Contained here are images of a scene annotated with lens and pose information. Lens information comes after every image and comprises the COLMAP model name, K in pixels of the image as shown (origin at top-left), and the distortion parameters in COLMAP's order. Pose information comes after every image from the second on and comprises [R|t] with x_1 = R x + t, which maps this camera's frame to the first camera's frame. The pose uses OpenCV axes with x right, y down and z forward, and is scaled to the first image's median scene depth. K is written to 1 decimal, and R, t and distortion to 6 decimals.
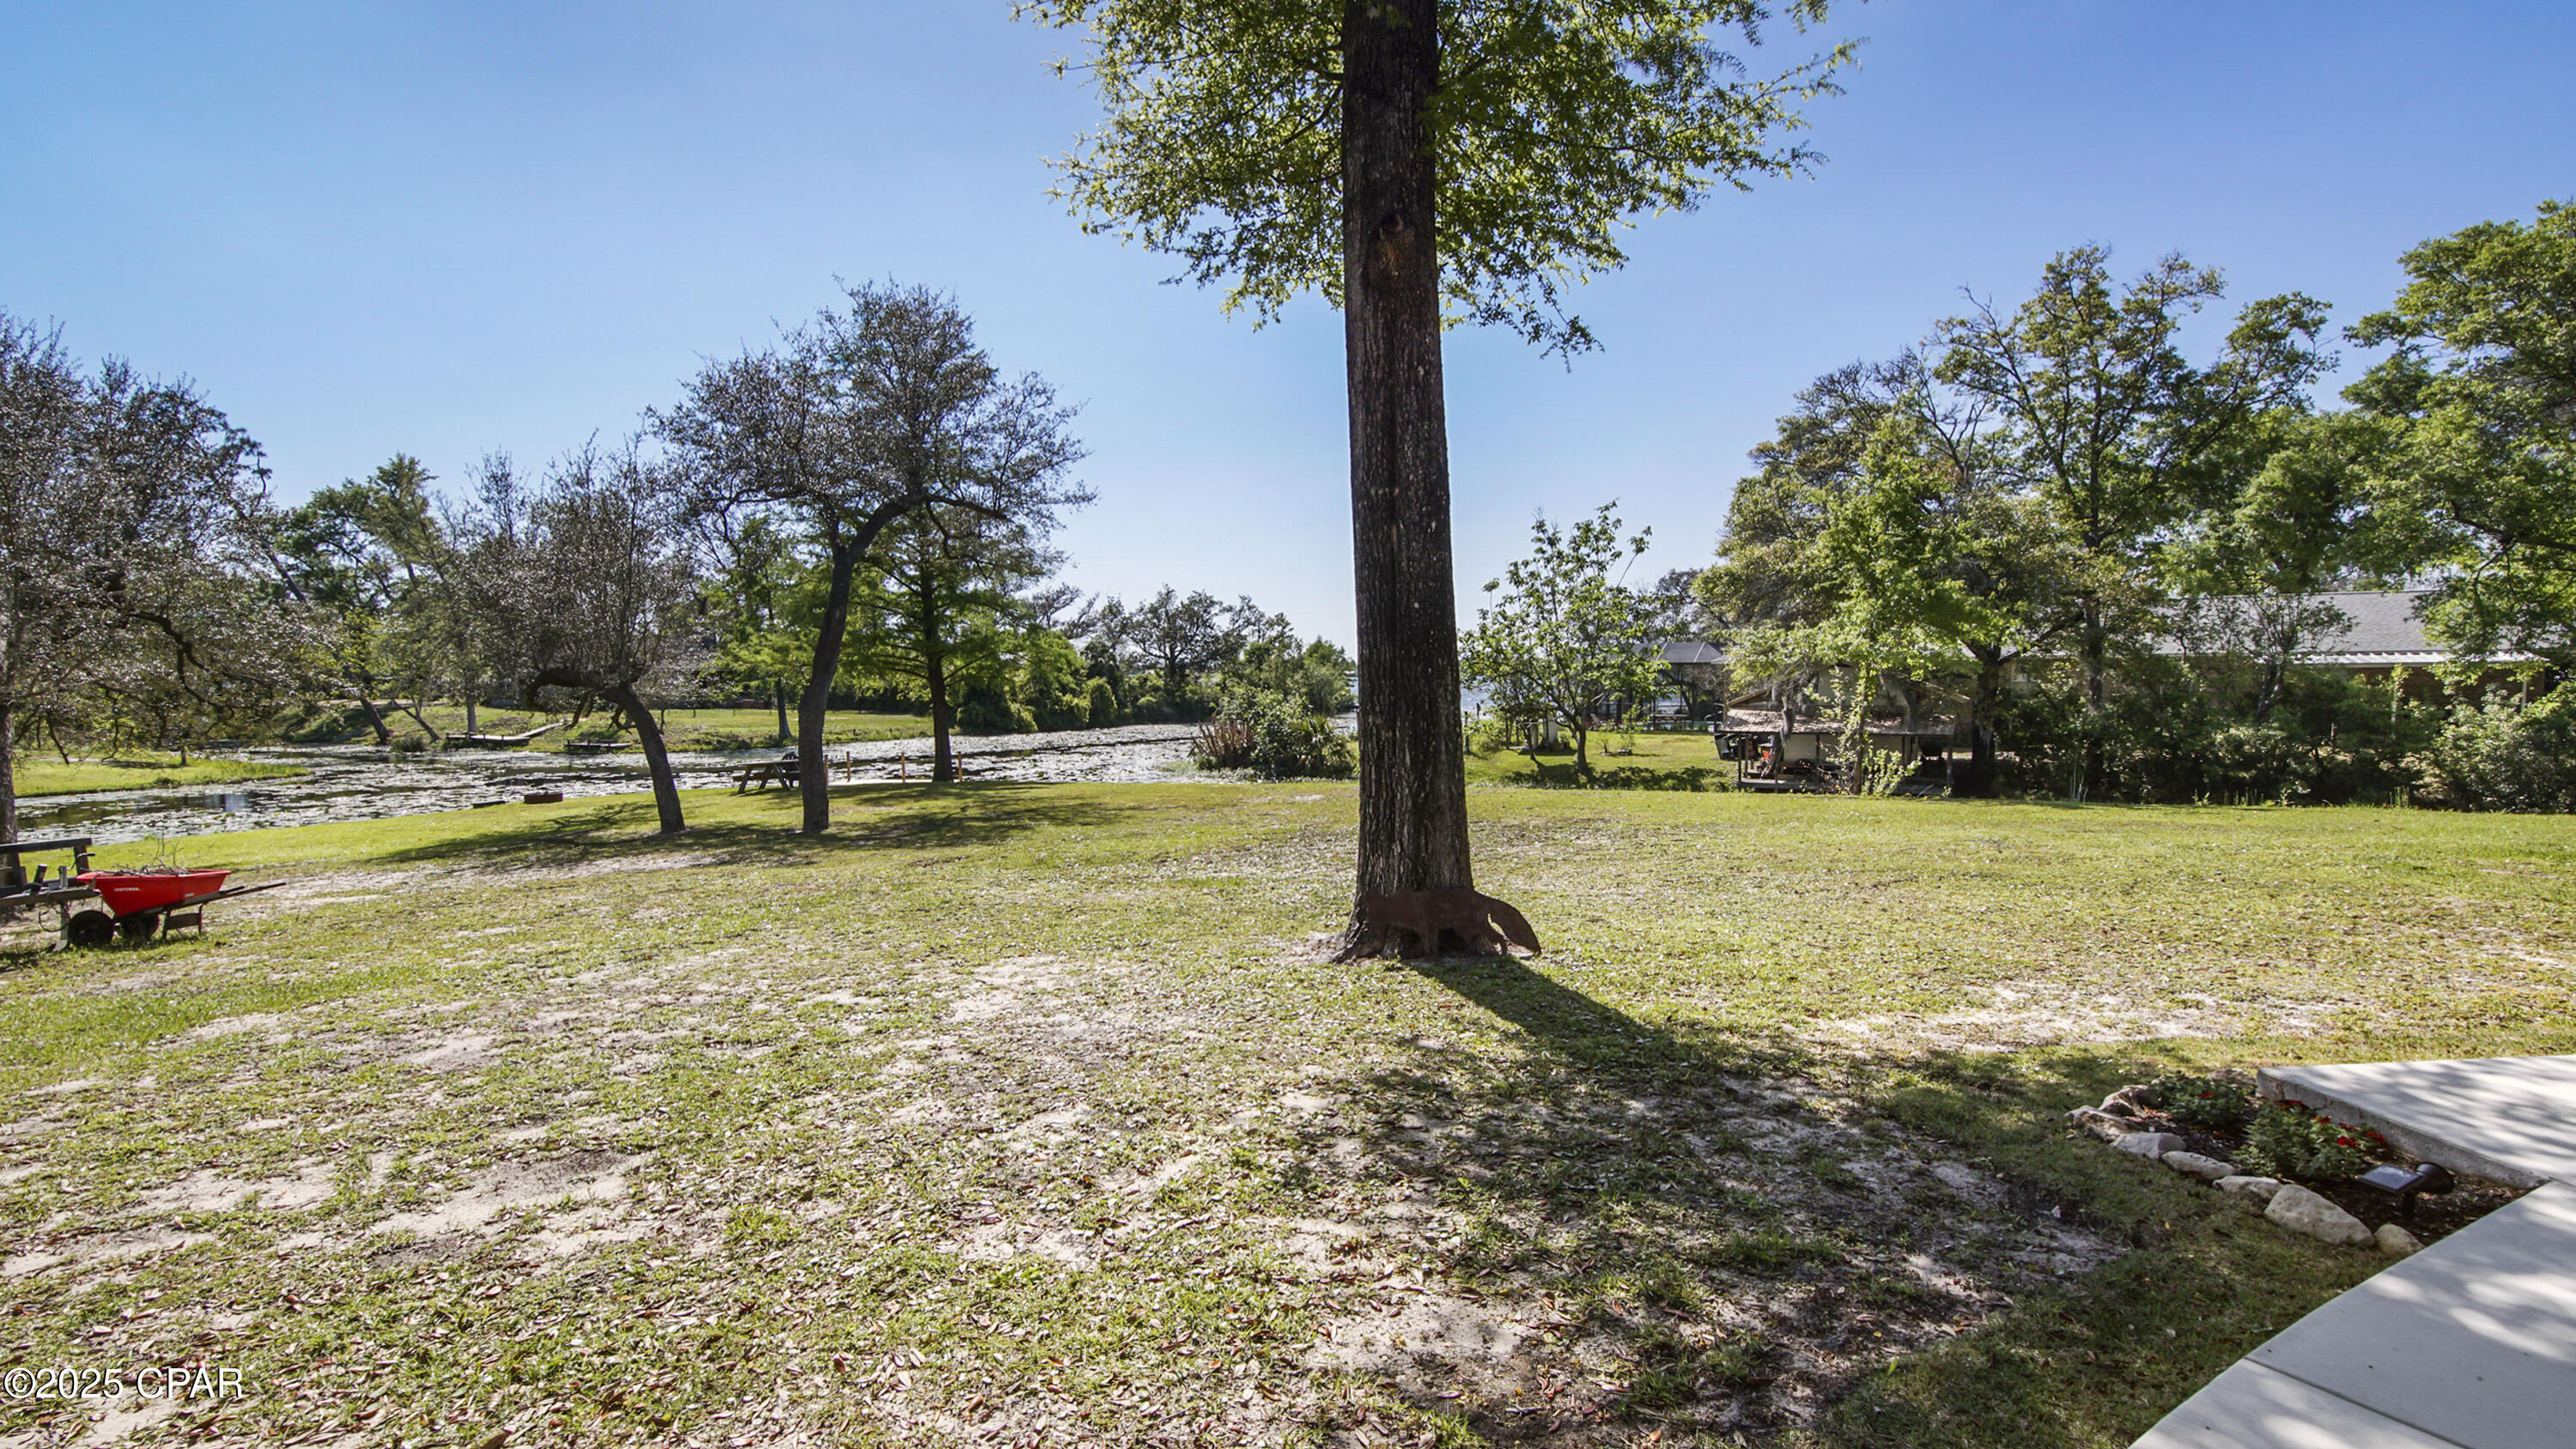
lens RADIAL K [[1136.5, 0, 1295.6], [0, 1136.5, 761.3], [0, 0, 1]] dist [0.024292, -0.016189]
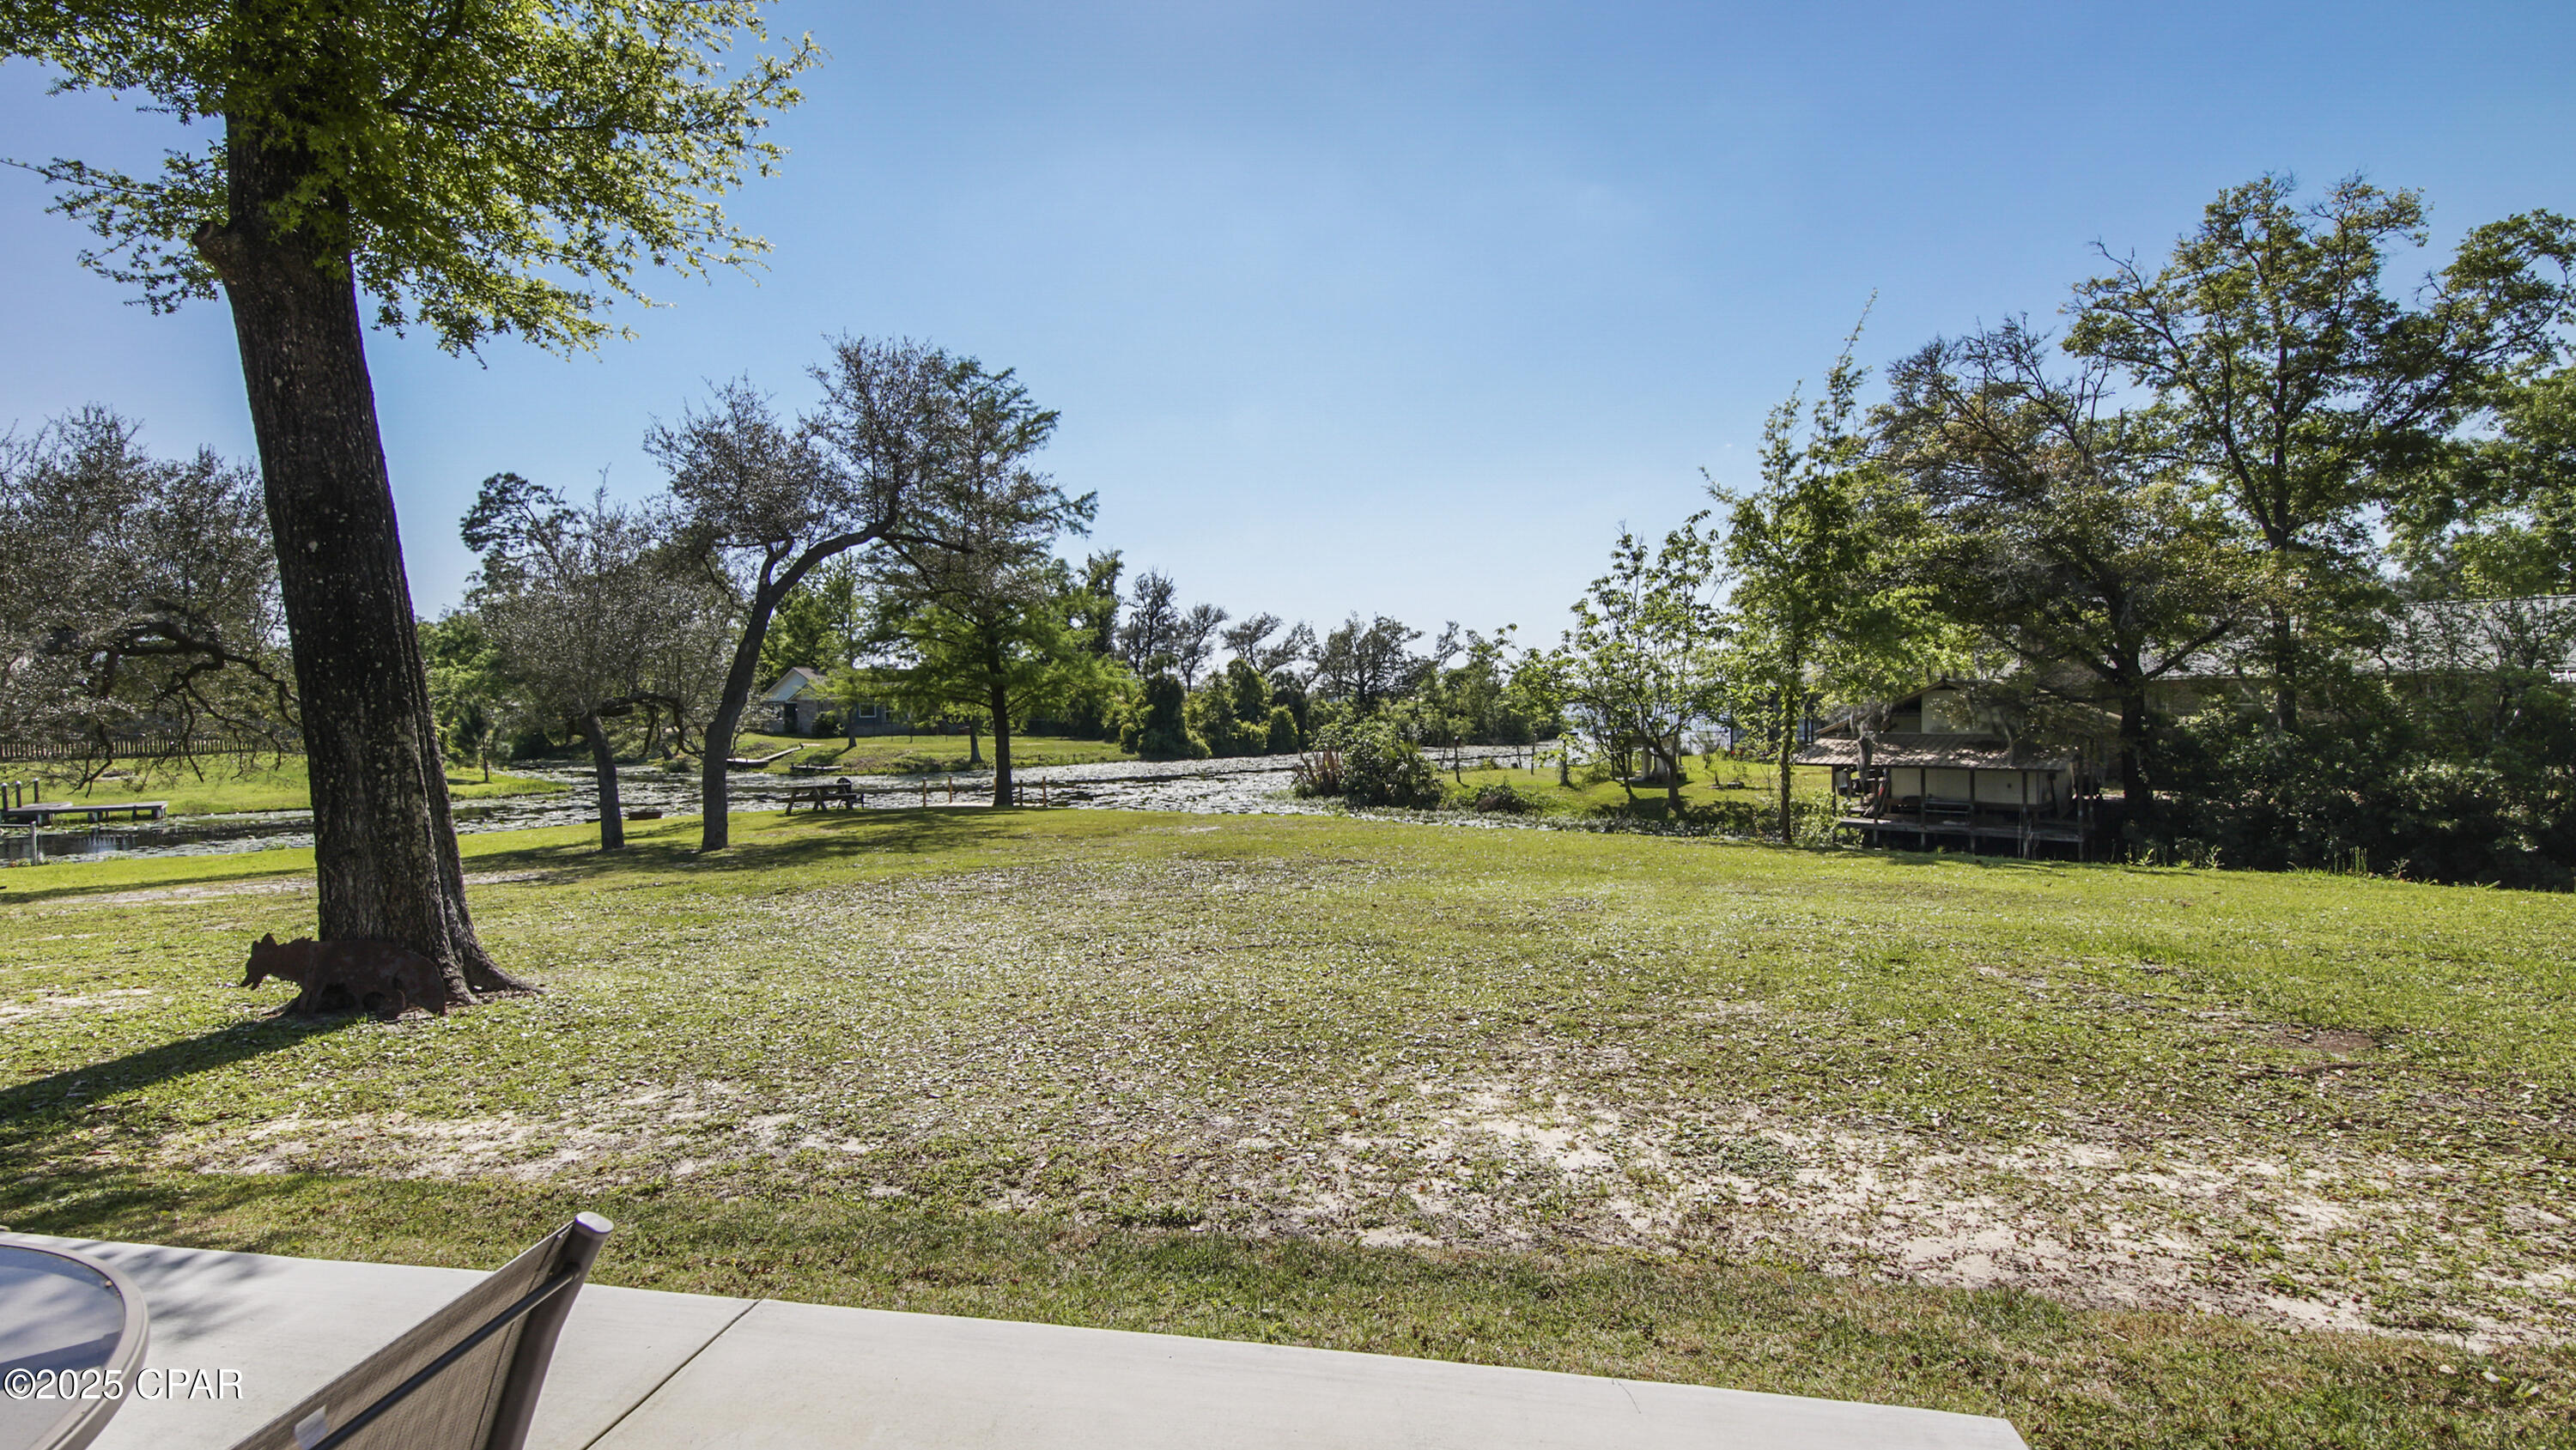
lens RADIAL K [[1136.5, 0, 1257.4], [0, 1136.5, 748.2], [0, 0, 1]] dist [0.024292, -0.016189]
pose [[0.971701, 0.005149, -0.236160, 0.175377], [-0.013490, 0.999340, -0.033715, -0.002577], [0.235830, 0.035947, 0.971129, 0.042703]]
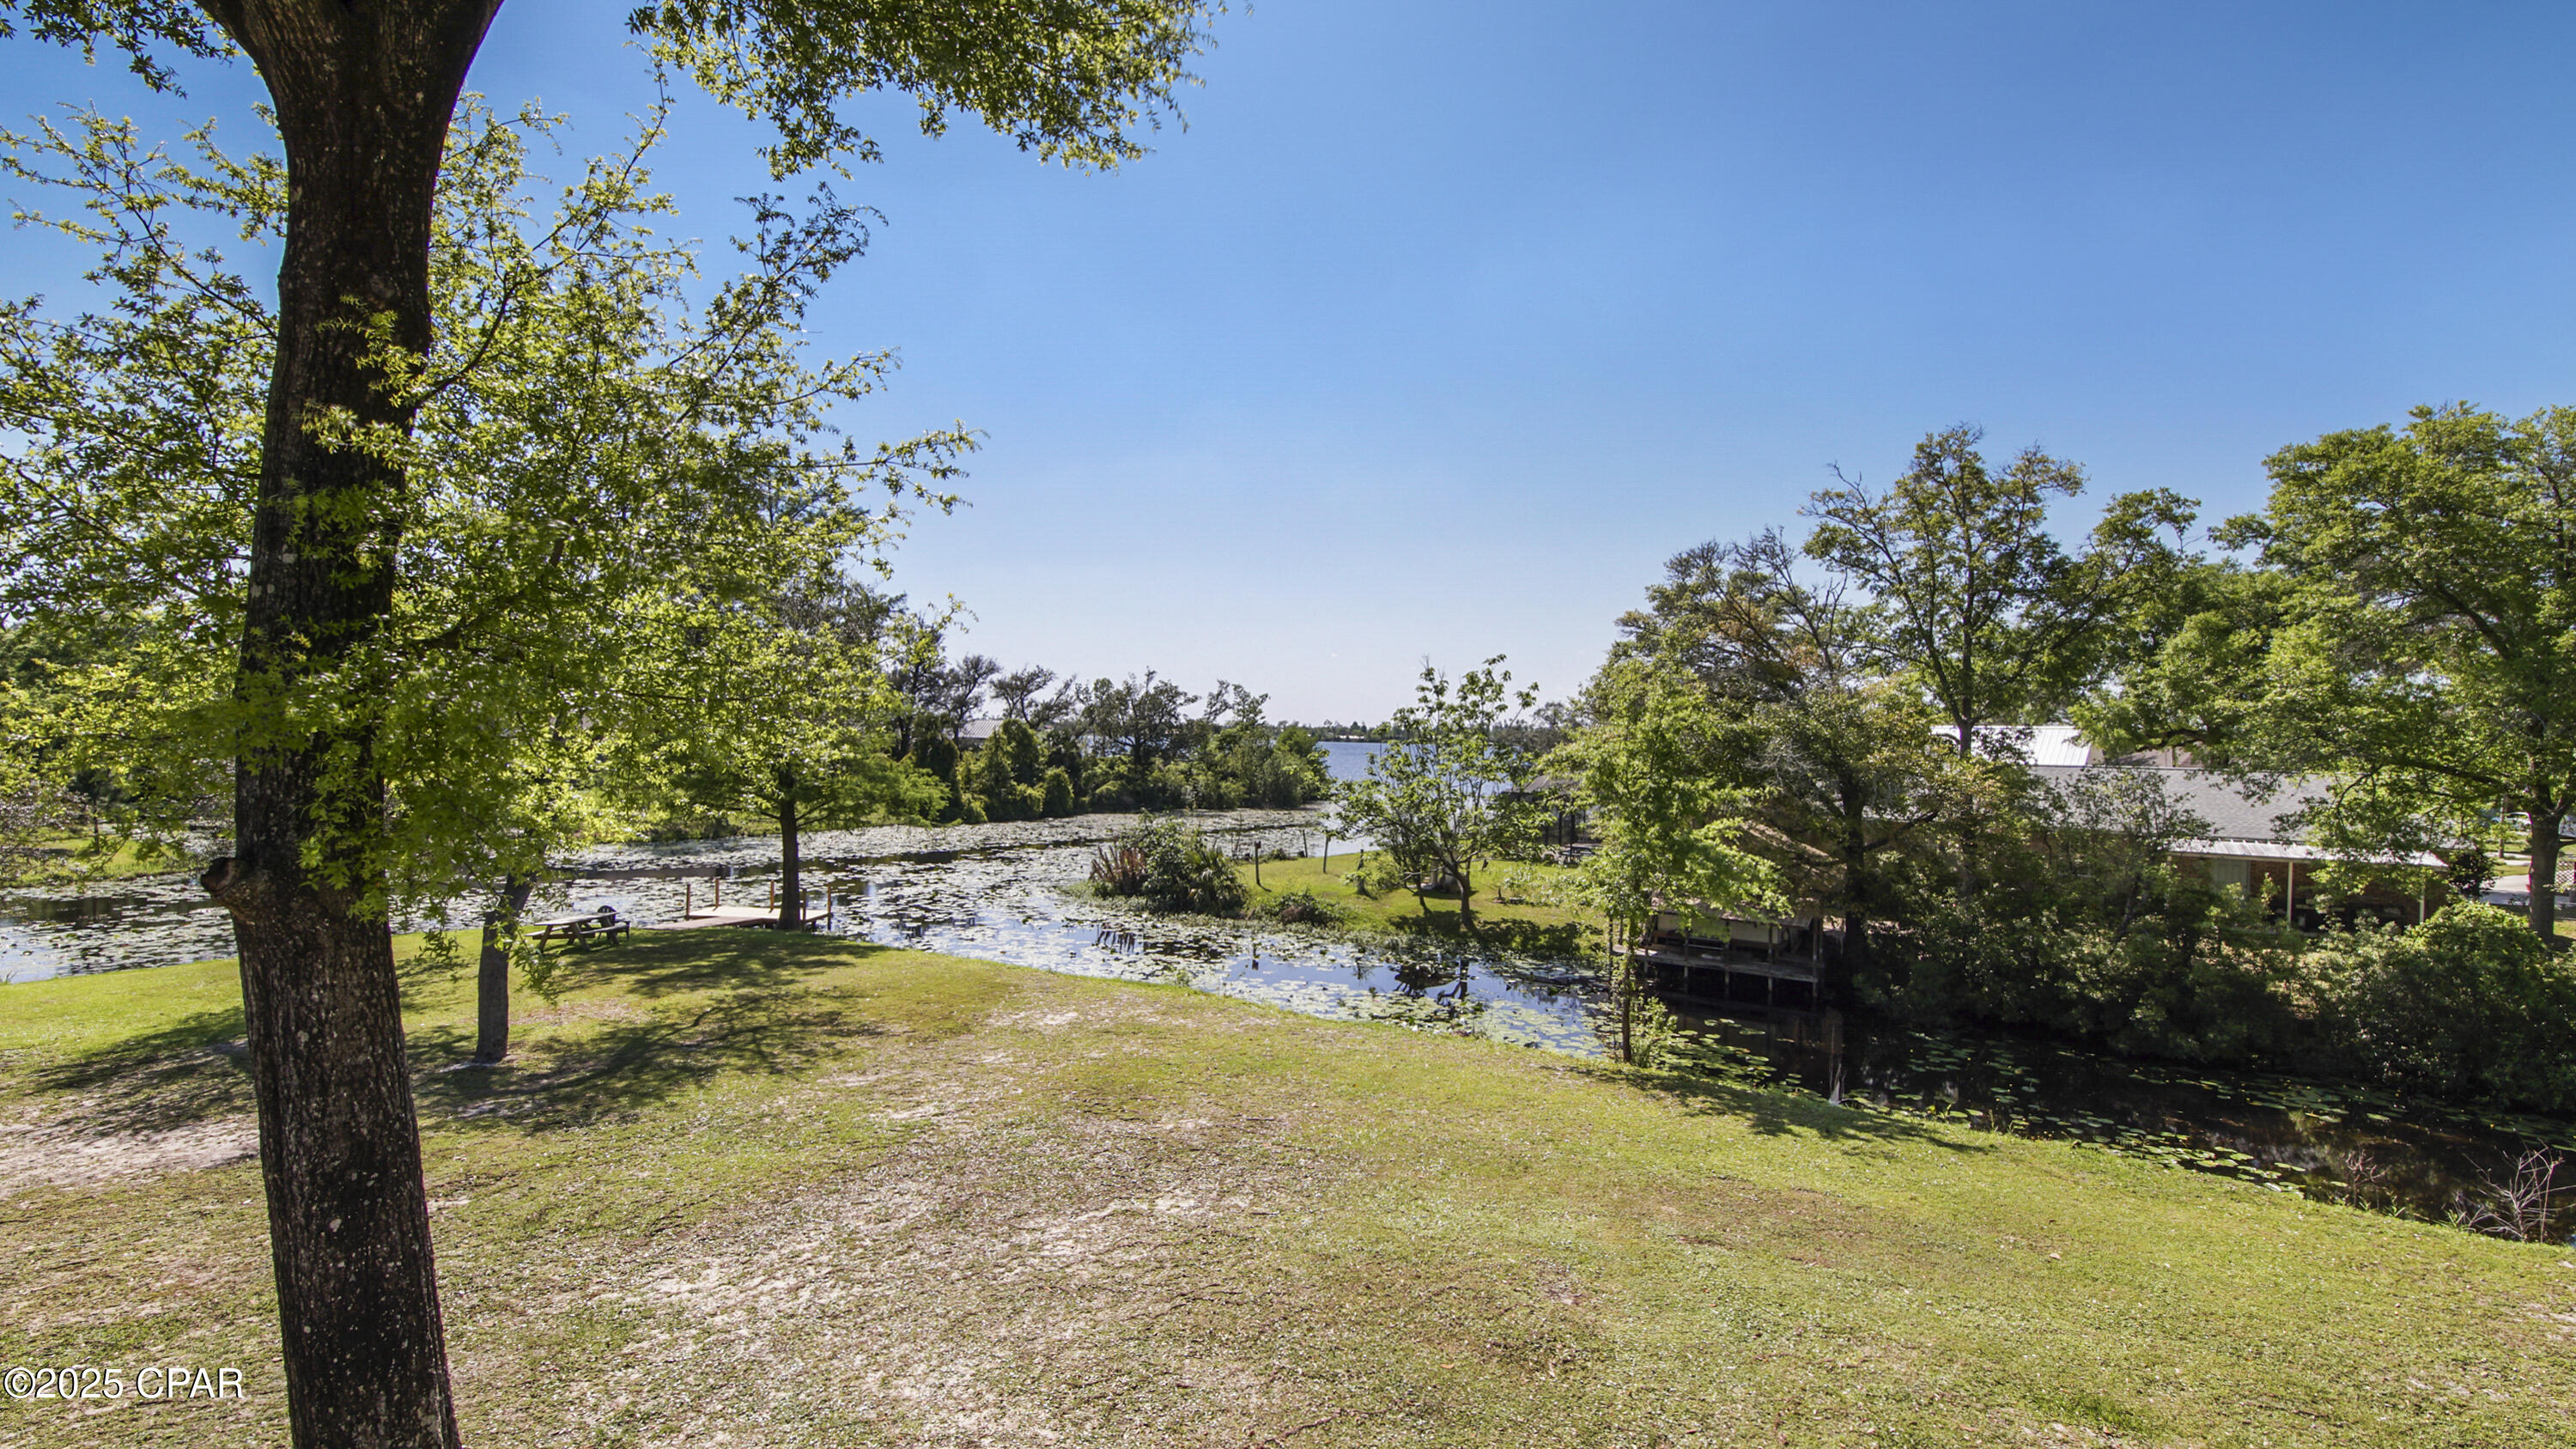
lens RADIAL K [[1136.8, 0, 1282.0], [0, 1136.8, 763.3], [0, 0, 1]] dist [0.024292, -0.016189]
pose [[0.999497, 0.030564, -0.008434, 0.121074], [-0.031032, 0.997561, -0.062523, -0.077694], [0.006503, 0.062754, 0.998008, 0.032479]]
